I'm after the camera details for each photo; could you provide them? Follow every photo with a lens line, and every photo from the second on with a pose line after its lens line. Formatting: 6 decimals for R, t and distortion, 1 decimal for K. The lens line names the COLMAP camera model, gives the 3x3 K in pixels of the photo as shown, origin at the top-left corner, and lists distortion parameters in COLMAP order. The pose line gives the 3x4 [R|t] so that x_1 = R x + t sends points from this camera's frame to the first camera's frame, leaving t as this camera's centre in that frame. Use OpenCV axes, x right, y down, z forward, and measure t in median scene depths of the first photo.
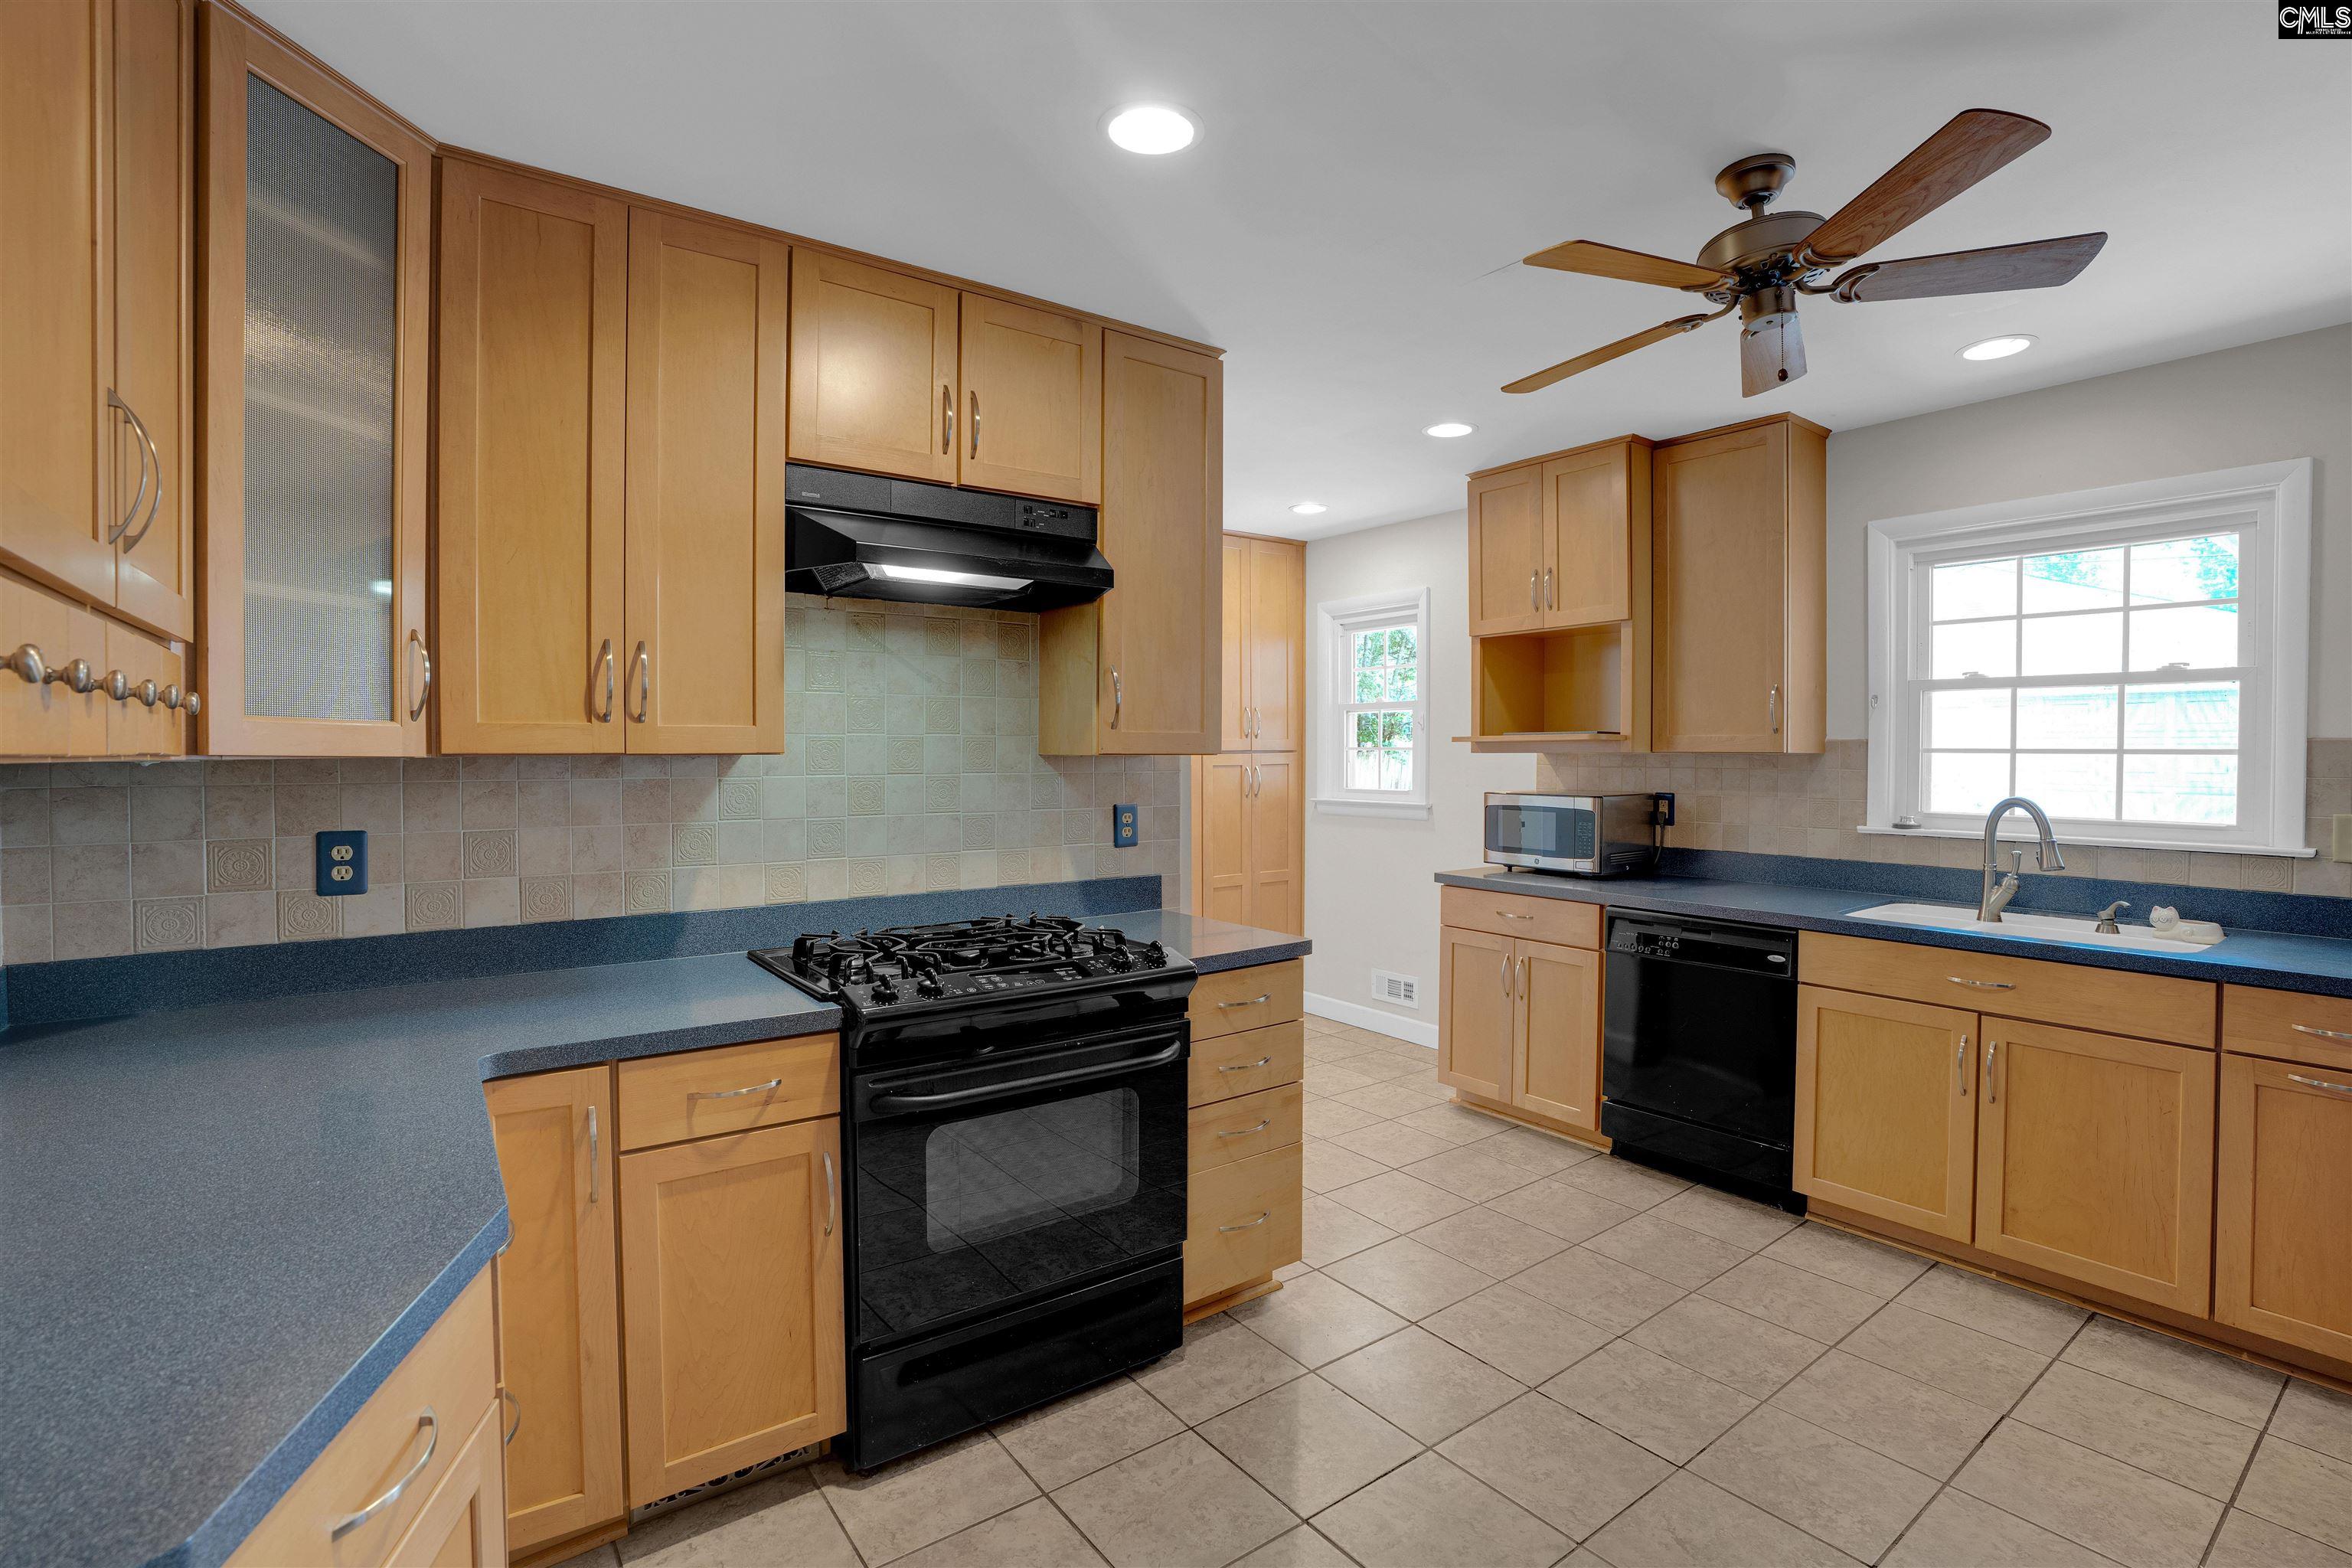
lens RADIAL K [[1089.3, 0, 1181.0], [0, 1089.3, 754.4], [0, 0, 1]] dist [-0.047148, 0.012924]
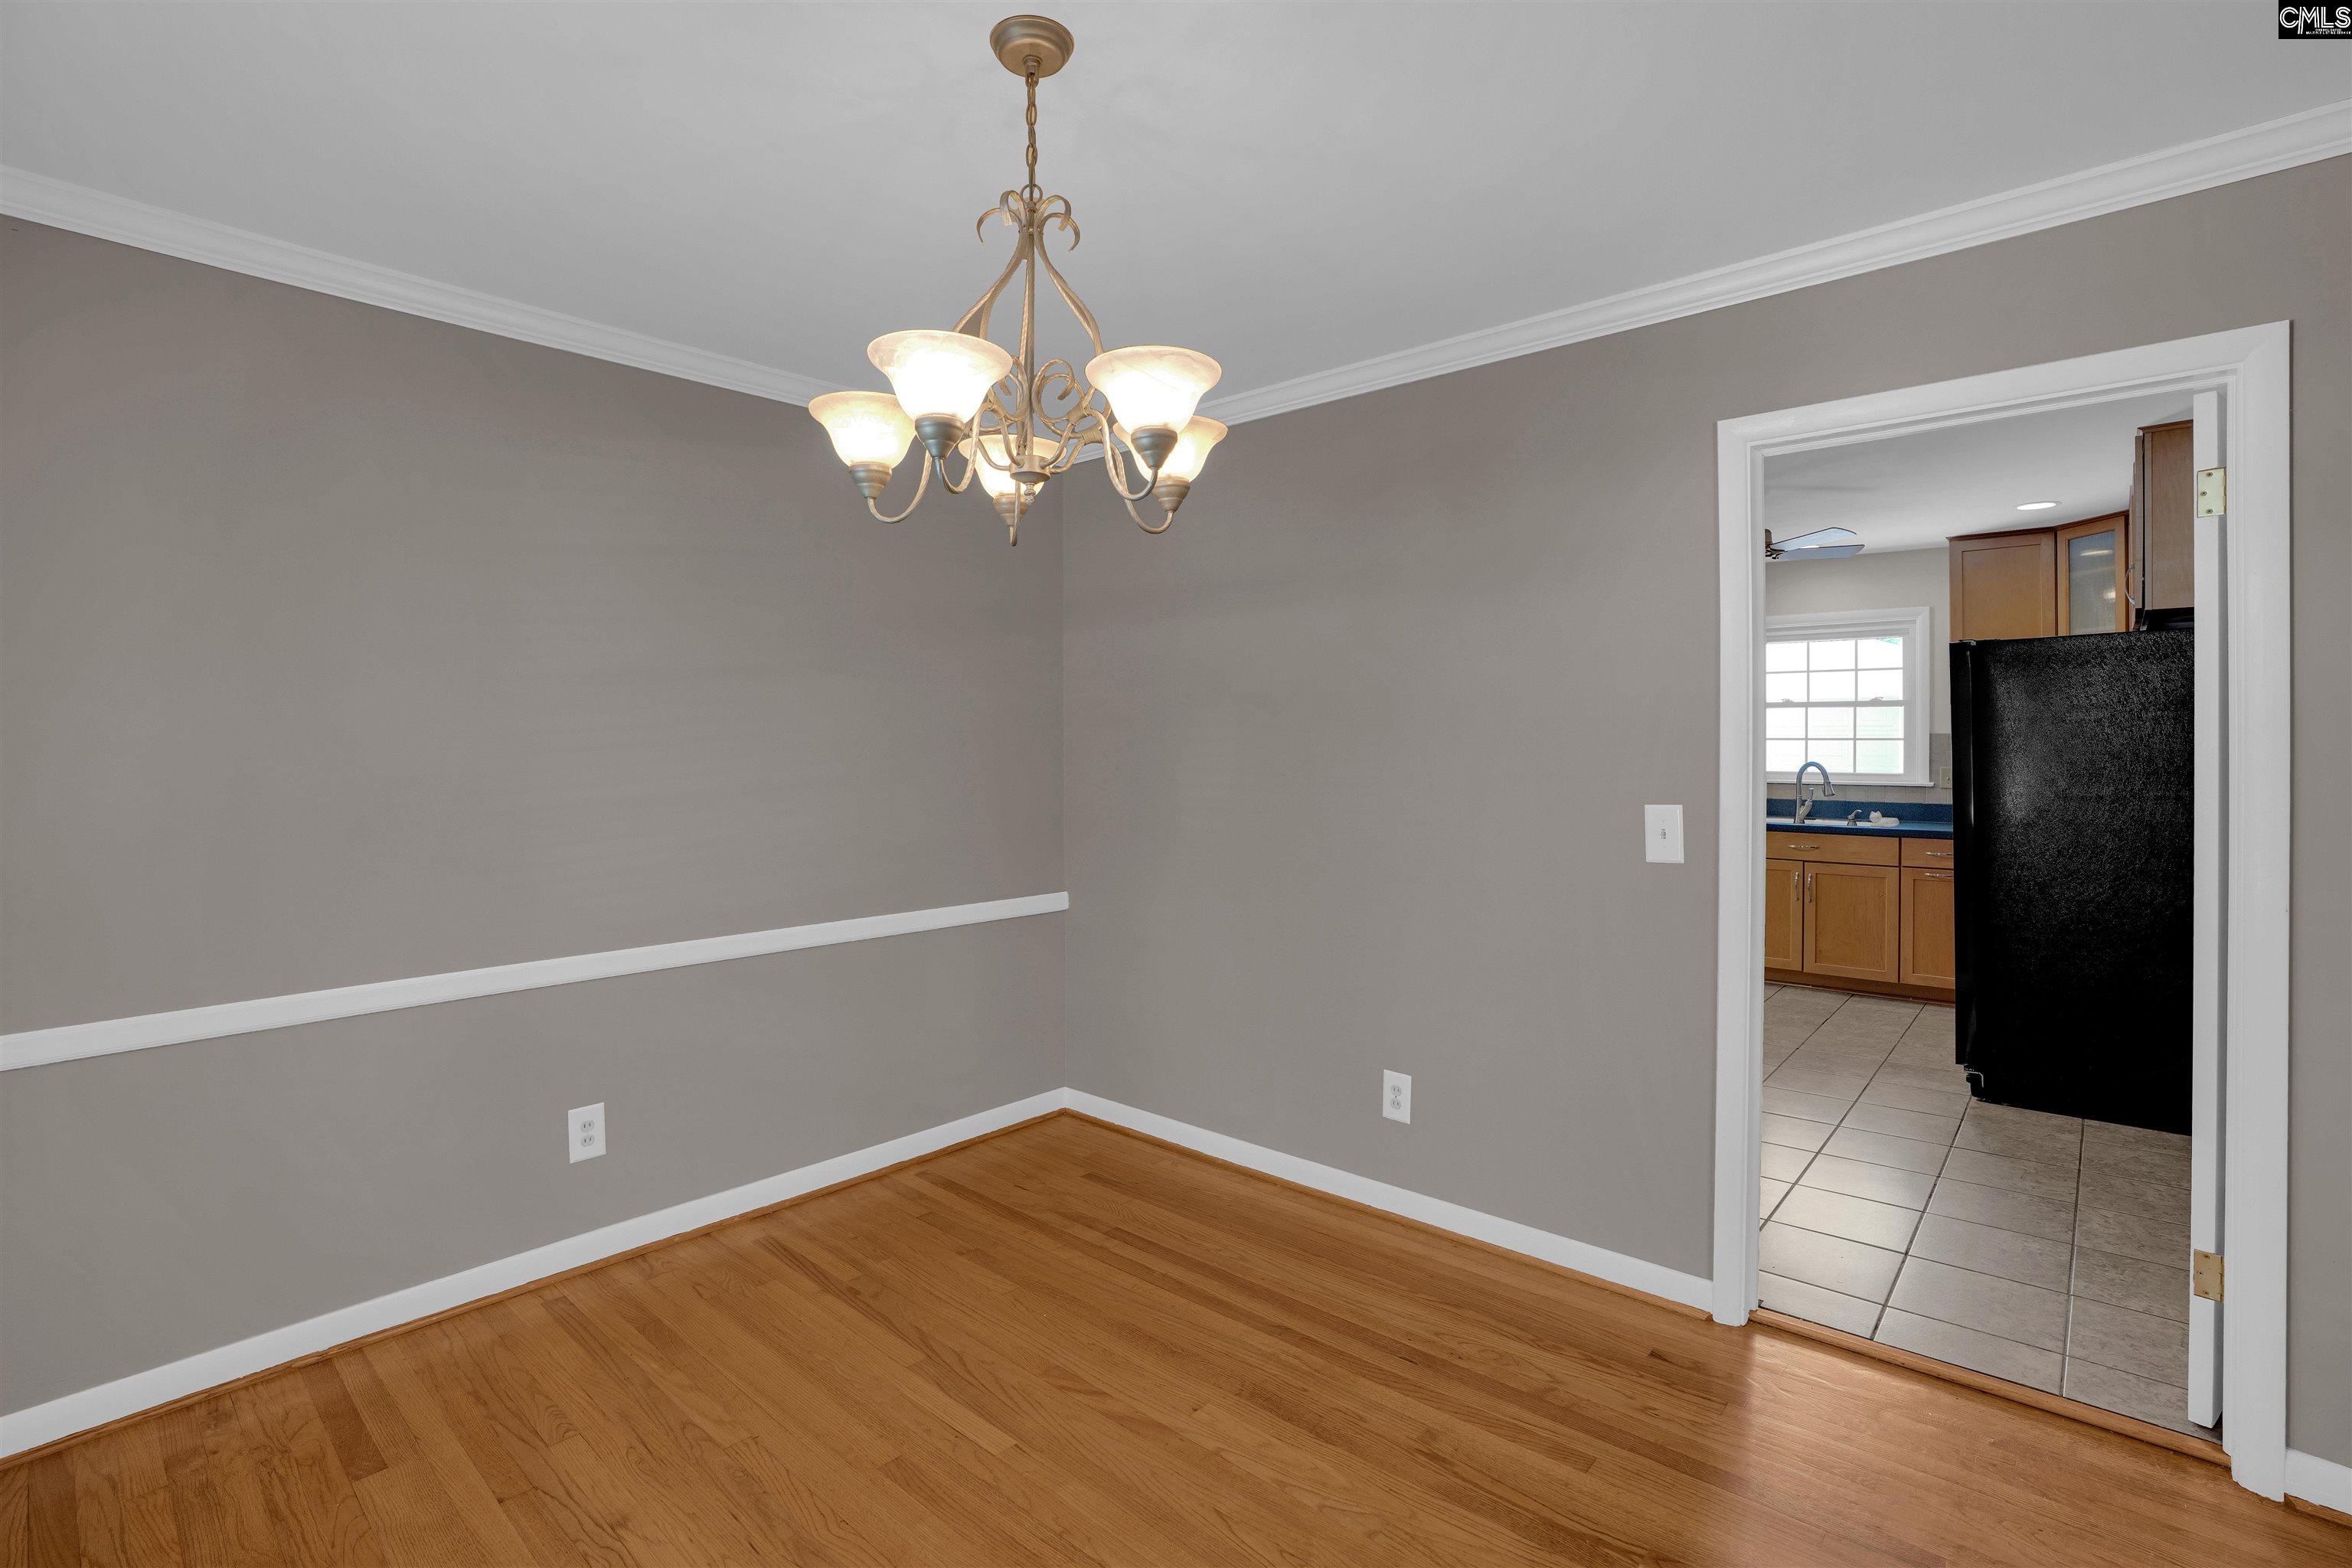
lens RADIAL K [[1089.3, 0, 1209.8], [0, 1089.3, 735.4], [0, 0, 1]] dist [-0.047148, 0.012924]
pose [[0.974966, -0.007757, 0.222219, -0.785624], [0.008888, 0.999952, -0.004088, -0.012728], [-0.222177, 0.005961, 0.974988, -0.744104]]
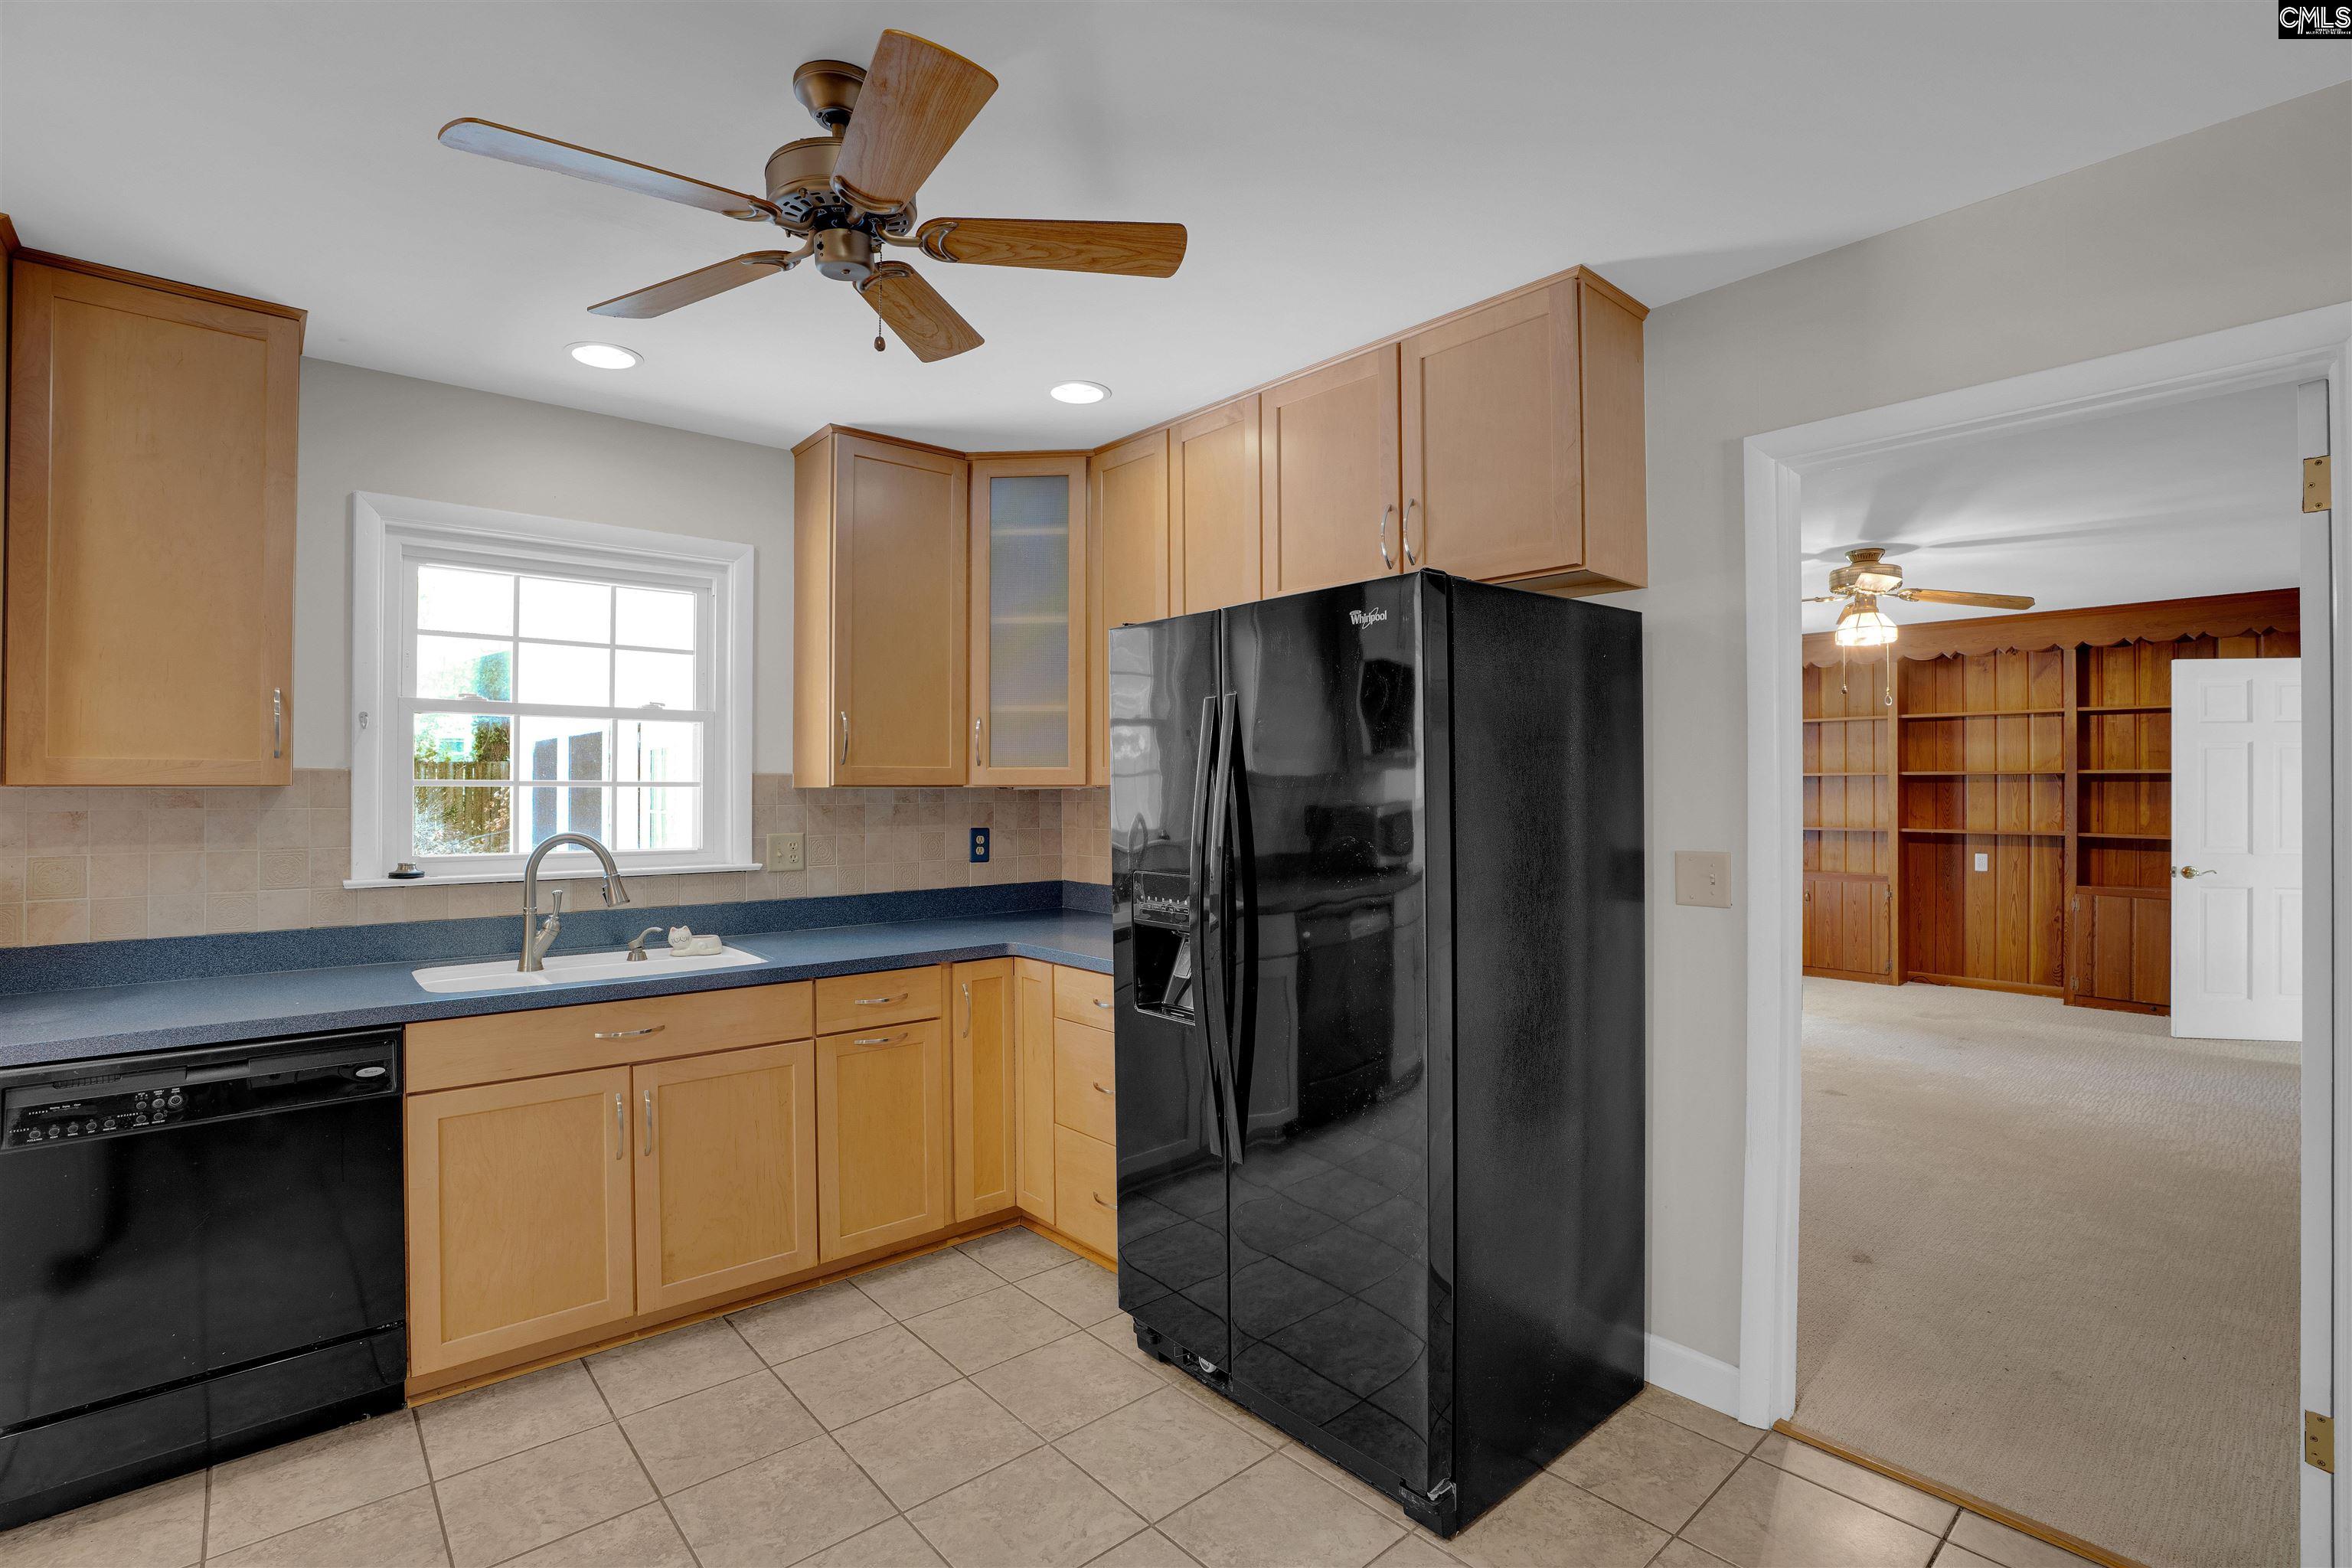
lens RADIAL K [[1089.3, 0, 1159.8], [0, 1089.3, 782.5], [0, 0, 1]] dist [-0.047148, 0.012924]
pose [[-0.073792, 0.004598, 0.997263, -0.193774], [0.006870, 0.999968, -0.004102, 0.003661], [-0.997250, 0.006549, -0.073822, 0.530990]]
